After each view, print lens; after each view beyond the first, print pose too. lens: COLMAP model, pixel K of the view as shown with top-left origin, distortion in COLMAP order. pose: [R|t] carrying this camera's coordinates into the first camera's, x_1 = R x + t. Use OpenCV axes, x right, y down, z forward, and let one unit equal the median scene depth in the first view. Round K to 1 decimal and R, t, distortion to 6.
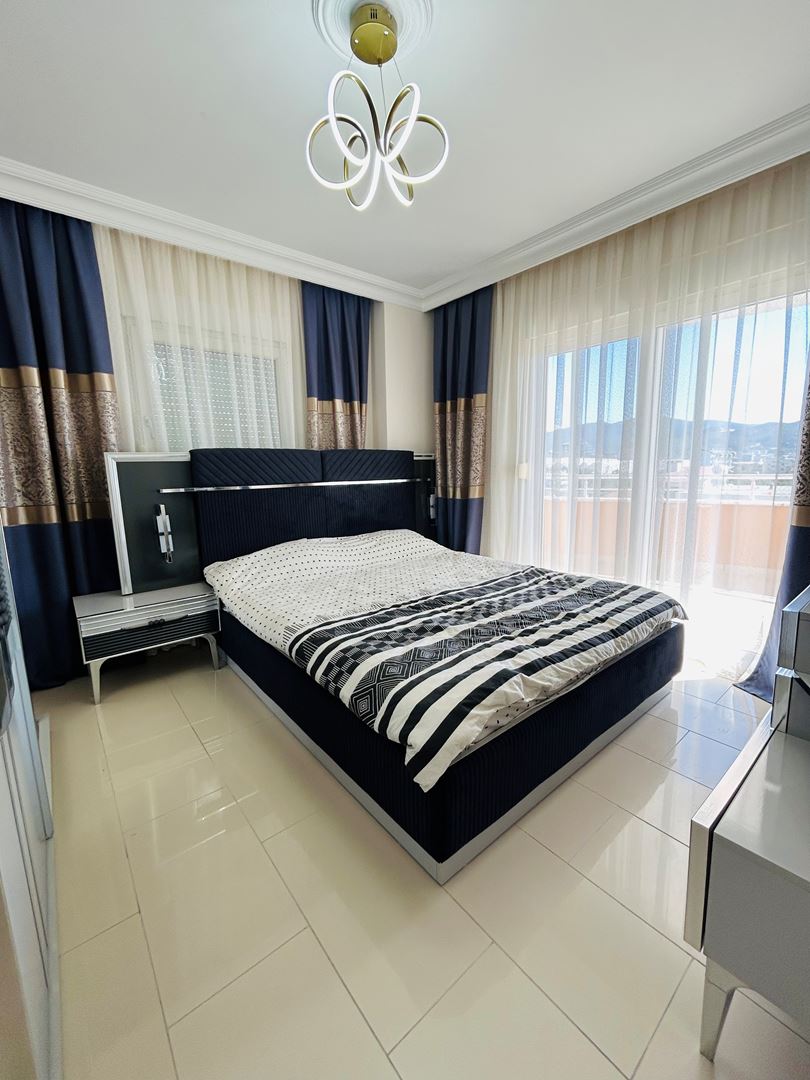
lens RADIAL K [[435.9, 0, 406.6], [0, 435.9, 549.7], [0, 0, 1]] dist [0.001179, -0.000154]
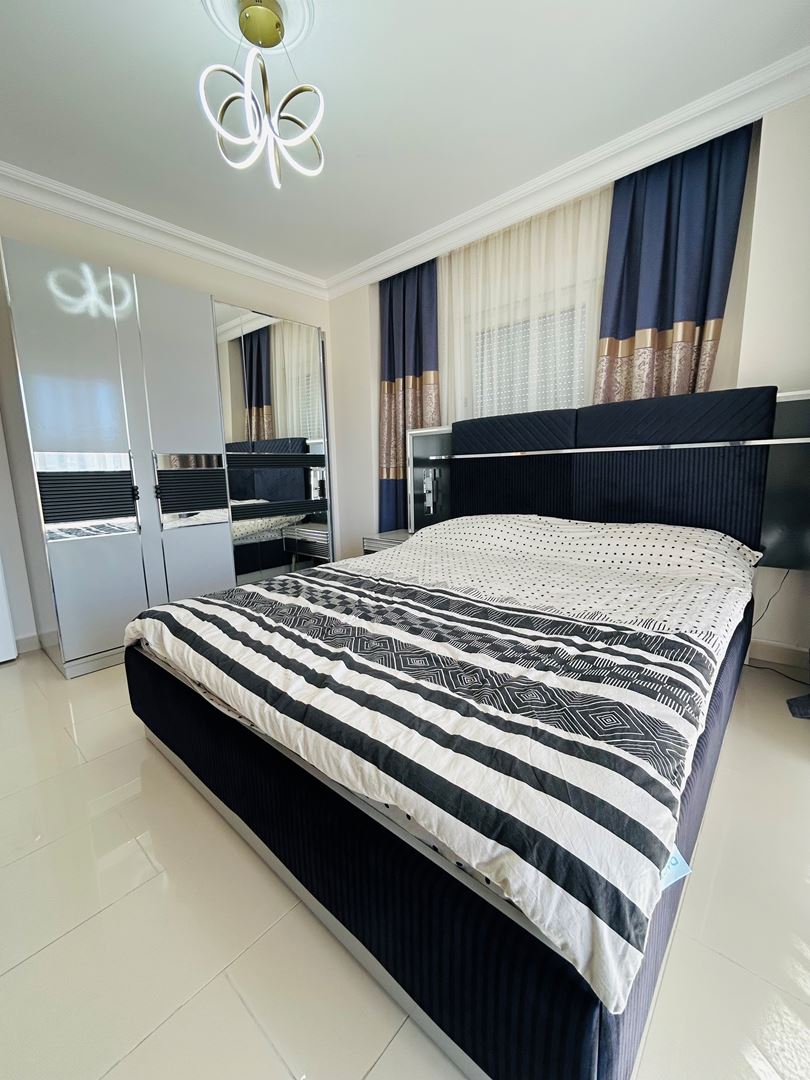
lens RADIAL K [[435.9, 0, 406.6], [0, 435.9, 549.7], [0, 0, 1]] dist [0.001179, -0.000154]
pose [[0.159174, 0.194942, -0.967813, 0.754206], [-0.157662, 0.972749, 0.170006, -0.083882], [0.974580, 0.125527, 0.185571, 0.776812]]
